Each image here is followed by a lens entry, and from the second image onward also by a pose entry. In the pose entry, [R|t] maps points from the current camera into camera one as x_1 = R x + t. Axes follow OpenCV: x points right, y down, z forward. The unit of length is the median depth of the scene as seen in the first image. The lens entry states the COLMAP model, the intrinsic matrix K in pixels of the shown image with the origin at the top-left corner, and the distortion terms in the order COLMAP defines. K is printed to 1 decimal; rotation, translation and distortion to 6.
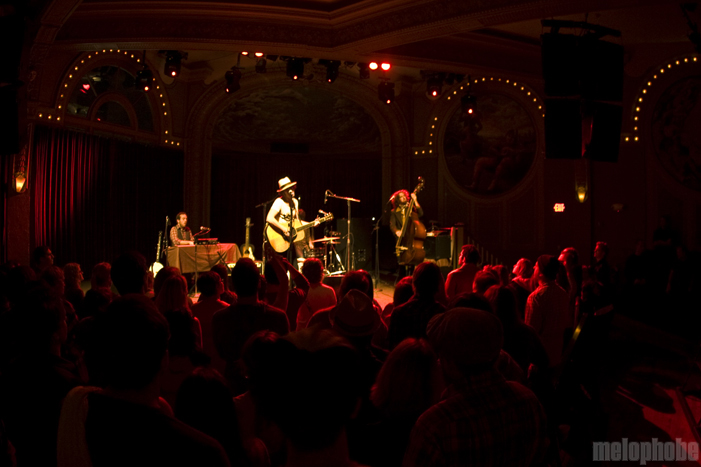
lens RADIAL K [[482.9, 0, 355.1], [0, 482.9, 242.4], [0, 0, 1]] dist [-0.329498, 0.106893]
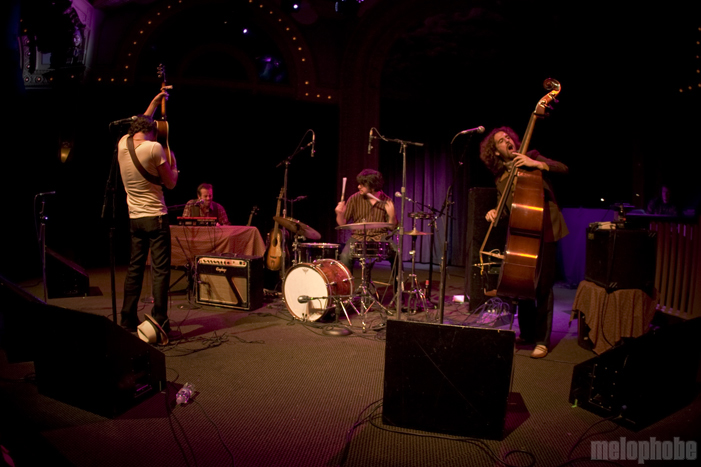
lens RADIAL K [[482.9, 0, 355.1], [0, 482.9, 242.4], [0, 0, 1]] dist [-0.329498, 0.106893]
pose [[0.721470, 0.061802, -0.689682, 0.279614], [-0.045909, 0.998087, 0.041414, -0.009044], [0.690922, 0.001784, 0.722927, 0.632708]]
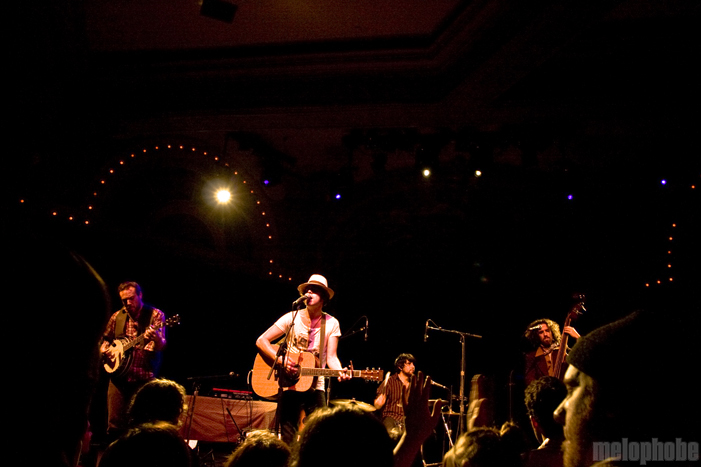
lens RADIAL K [[552.8, 0, 353.8], [0, 552.8, 232.9], [0, 0, 1]] dist [-0.087927, 0.065679]
pose [[0.888283, -0.096336, -0.449080, 0.181063], [-0.074501, 0.934586, -0.347848, 0.036862], [0.453214, 0.342445, 0.823000, 0.352634]]
